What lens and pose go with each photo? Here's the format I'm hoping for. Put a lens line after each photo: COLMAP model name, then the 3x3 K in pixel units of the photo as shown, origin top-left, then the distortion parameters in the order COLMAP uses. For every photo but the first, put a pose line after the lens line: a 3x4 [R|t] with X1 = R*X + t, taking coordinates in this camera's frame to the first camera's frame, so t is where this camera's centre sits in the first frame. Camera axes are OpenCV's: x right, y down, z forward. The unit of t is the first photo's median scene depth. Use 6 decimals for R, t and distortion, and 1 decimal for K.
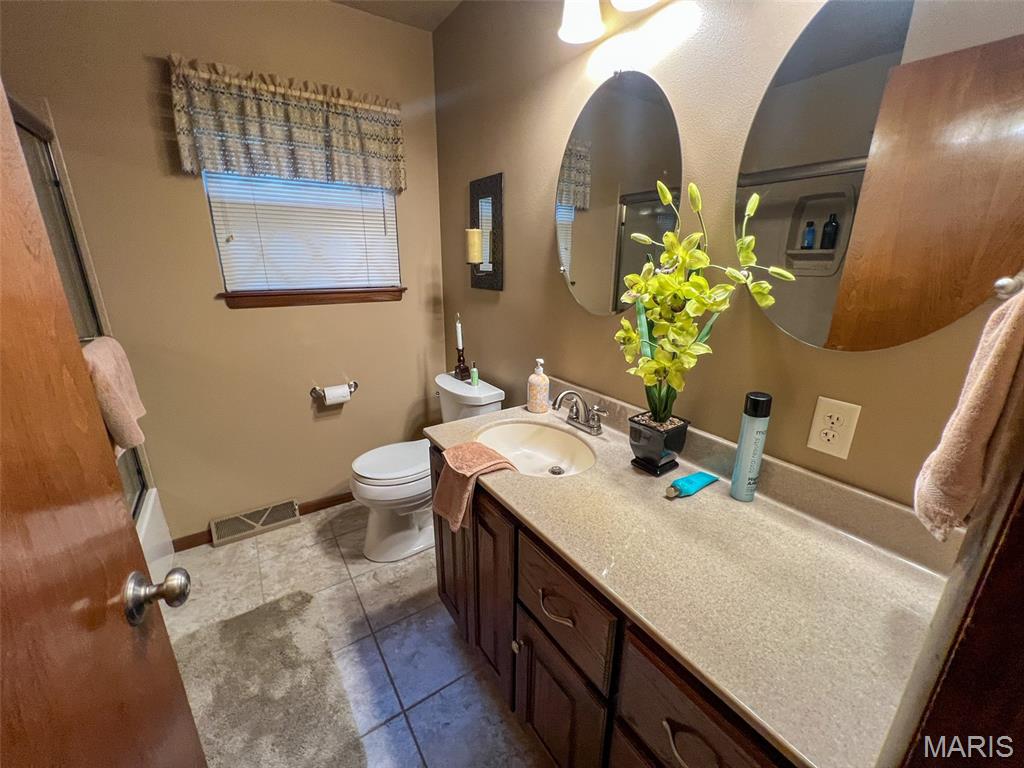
lens RADIAL K [[409.3, 0, 509.7], [0, 409.3, 382.4], [0, 0, 1]] dist [-0.005932, 0.000893]
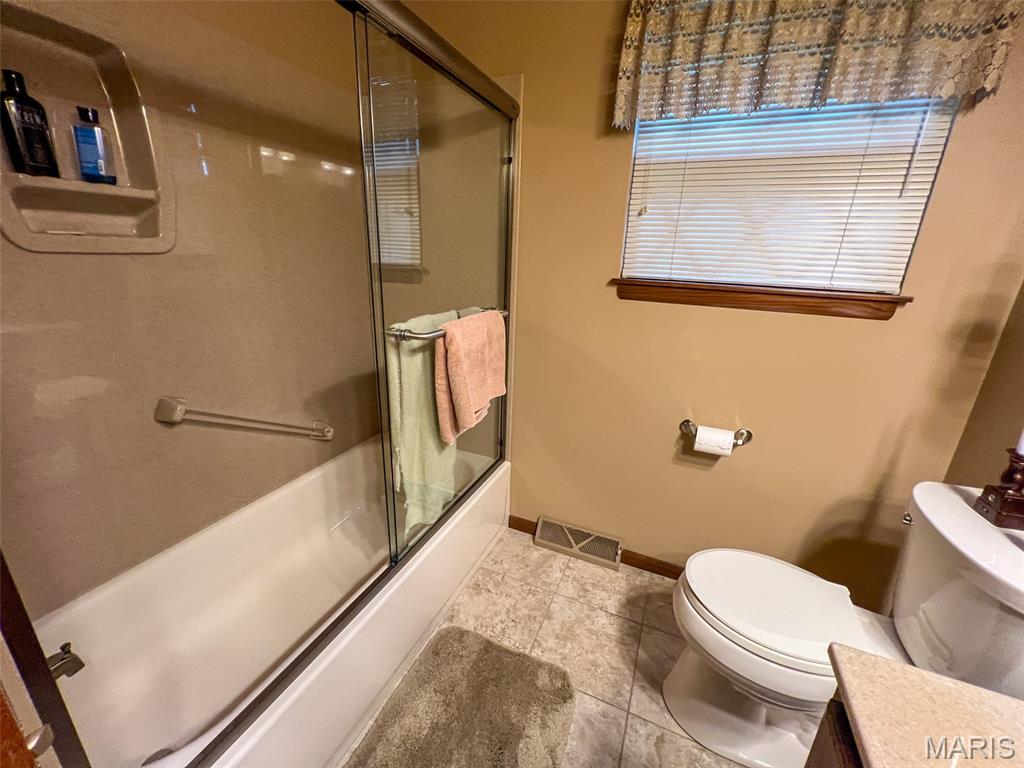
lens RADIAL K [[409.3, 0, 510.6], [0, 409.3, 381.4], [0, 0, 1]] dist [-0.005932, 0.000893]
pose [[0.537123, 0.266314, -0.800360, -0.092264], [-0.277370, 0.951848, 0.130577, -0.062867], [0.796596, 0.151860, 0.585127, 0.339358]]
